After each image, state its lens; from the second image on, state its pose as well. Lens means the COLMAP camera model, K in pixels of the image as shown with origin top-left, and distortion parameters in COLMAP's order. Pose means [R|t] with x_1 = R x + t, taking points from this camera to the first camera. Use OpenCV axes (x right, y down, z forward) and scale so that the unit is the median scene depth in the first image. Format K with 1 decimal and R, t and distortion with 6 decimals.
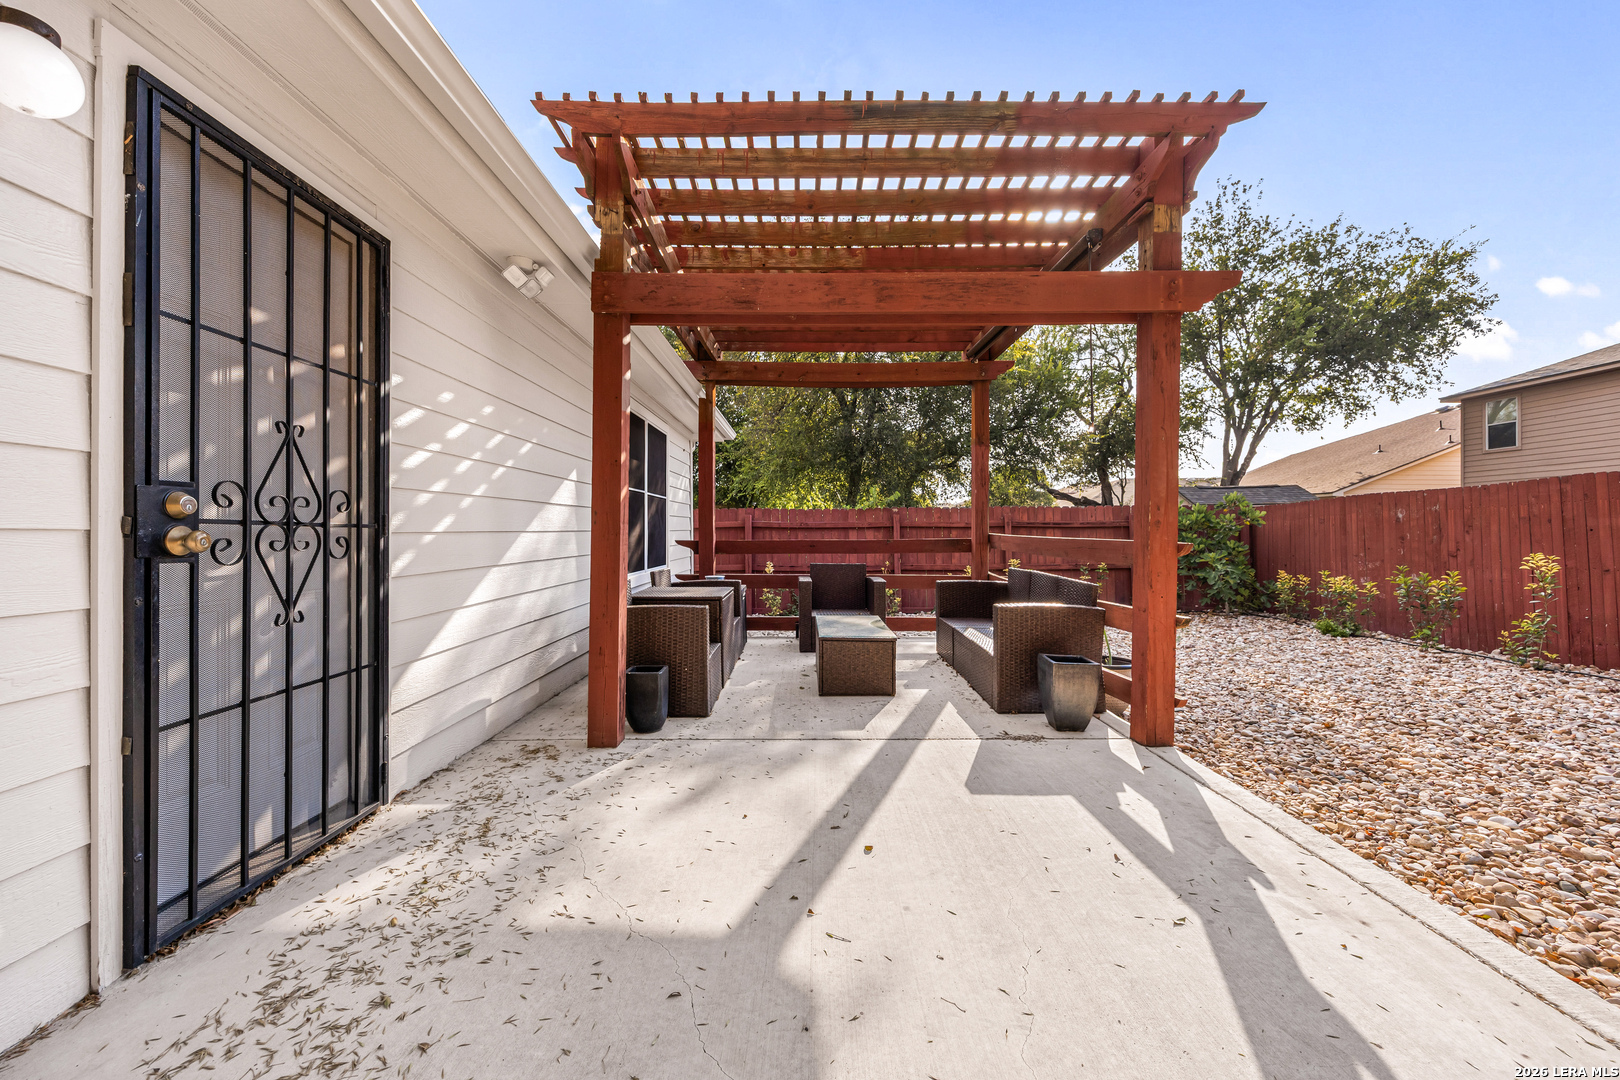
lens RADIAL K [[631.9, 0, 815.3], [0, 631.9, 532.8], [0, 0, 1]] dist [-0.000227, -0.000045]
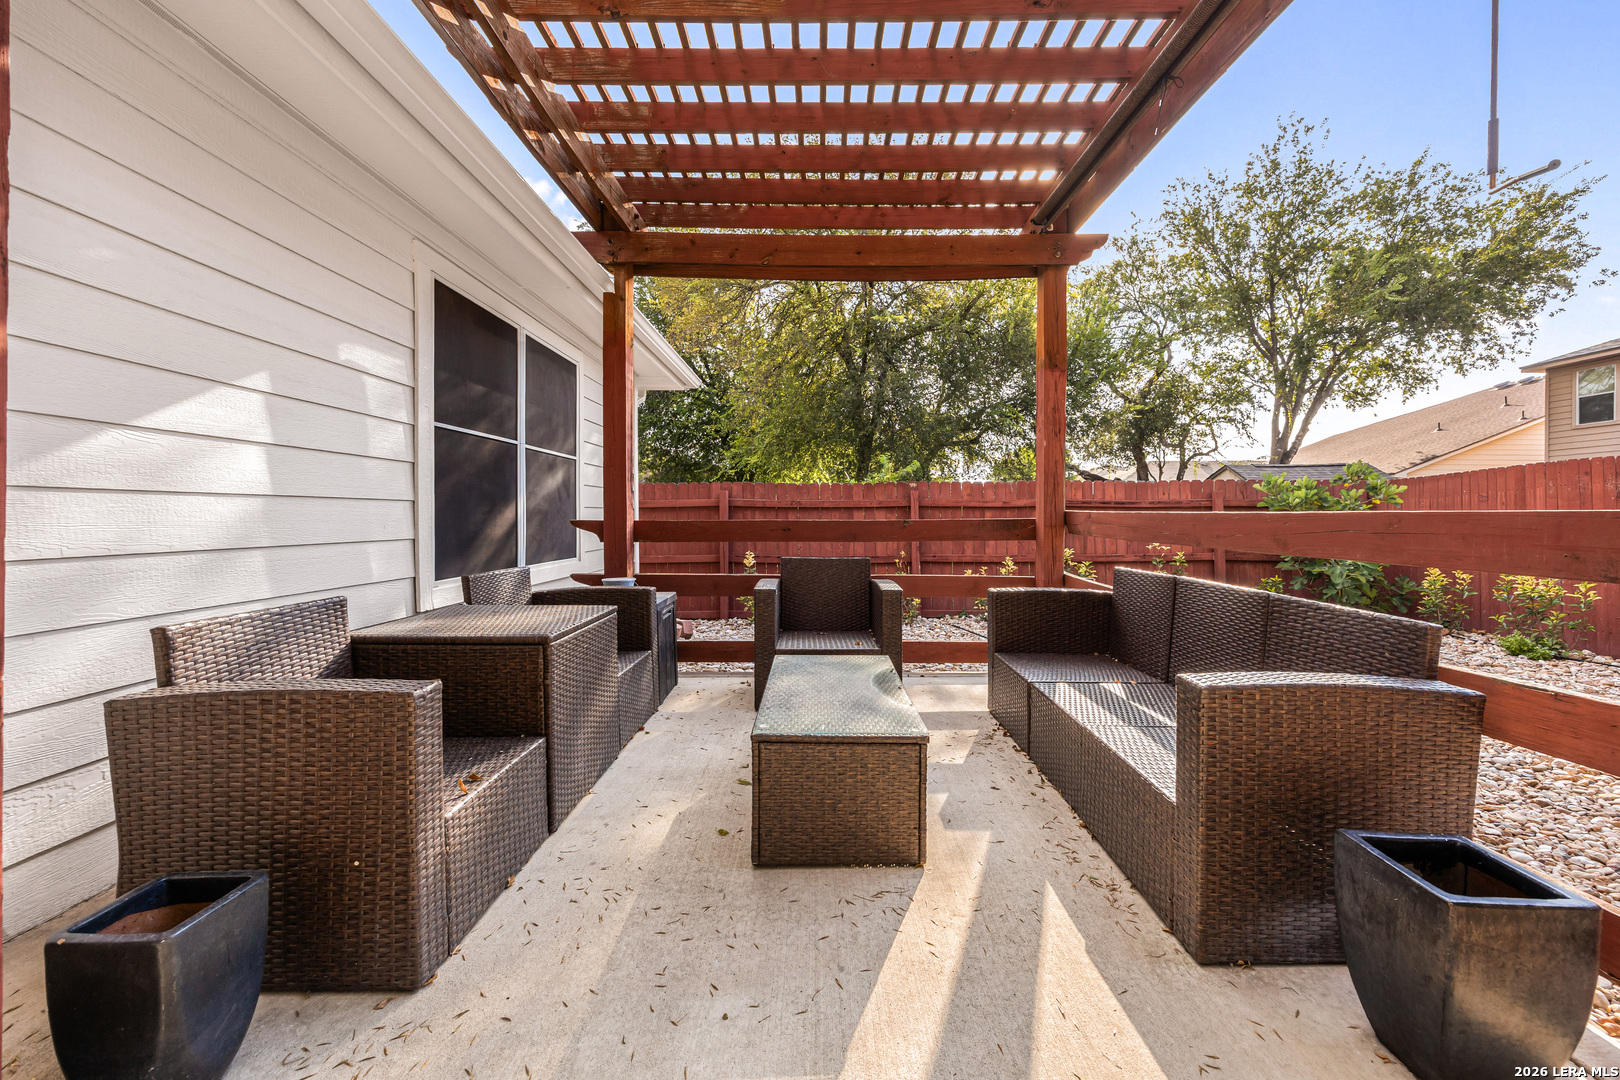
lens RADIAL K [[644.8, 0, 833.4], [0, 644.8, 523.5], [0, 0, 1]] dist [0.011973, -0.000012]
pose [[0.999962, 0.001743, 0.008594, 0.011753], [-0.001807, 0.999971, 0.007423, 0.003078], [-0.008581, -0.007439, 0.999936, 0.111444]]
